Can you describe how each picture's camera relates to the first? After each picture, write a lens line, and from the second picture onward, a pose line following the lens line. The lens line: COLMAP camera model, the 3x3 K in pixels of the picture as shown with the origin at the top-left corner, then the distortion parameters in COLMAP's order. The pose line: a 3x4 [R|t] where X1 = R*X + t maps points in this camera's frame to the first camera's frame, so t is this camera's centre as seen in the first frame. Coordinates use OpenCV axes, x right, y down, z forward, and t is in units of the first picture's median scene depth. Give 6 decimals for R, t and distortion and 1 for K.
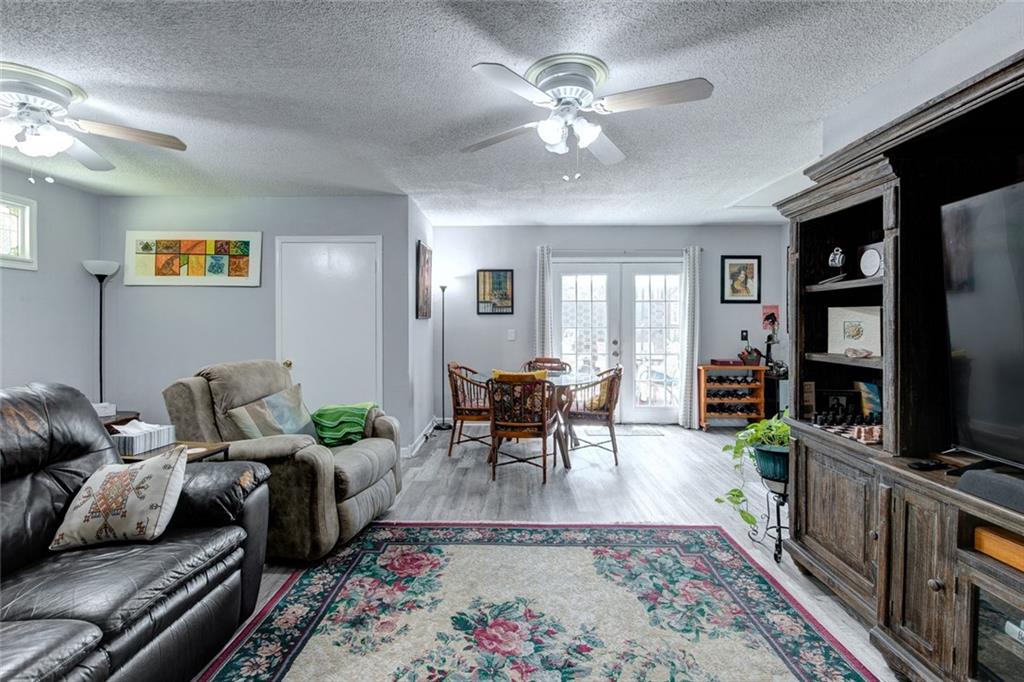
lens RADIAL K [[453.0, 0, 506.8], [0, 453.0, 337.4], [0, 0, 1]] dist [-0.000625, -0.000364]
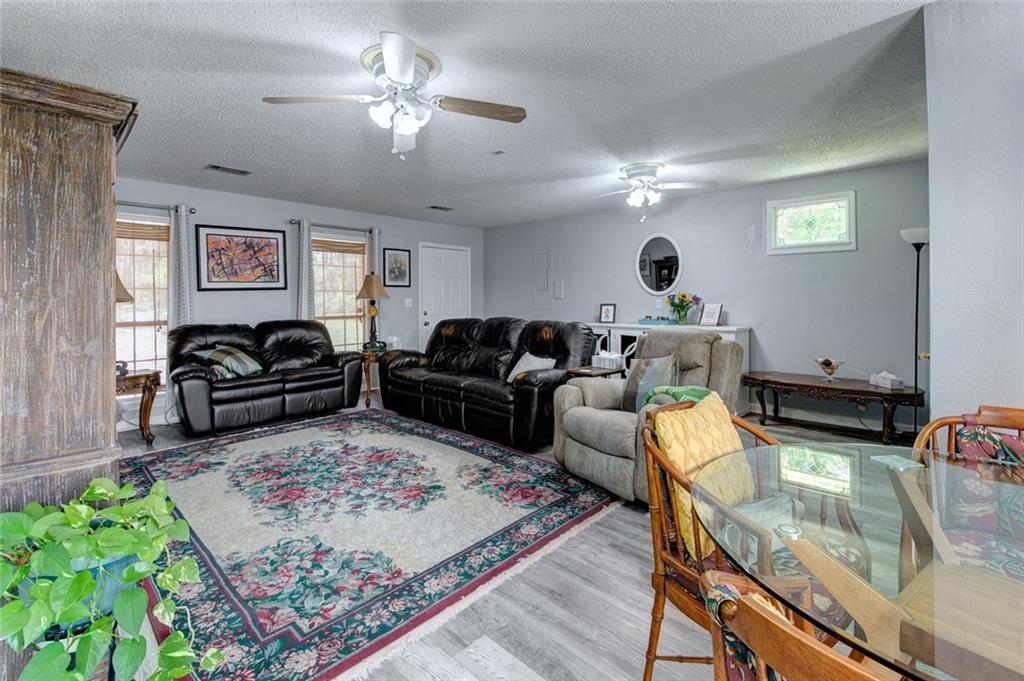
lens RADIAL K [[453.0, 0, 506.8], [0, 453.0, 336.9], [0, 0, 1]] dist [-0.000625, -0.000364]
pose [[-0.683528, 0.065462, -0.726983, 0.707881], [-0.019739, 0.993948, 0.108060, -0.051476], [0.729658, 0.088212, -0.678099, 1.854843]]
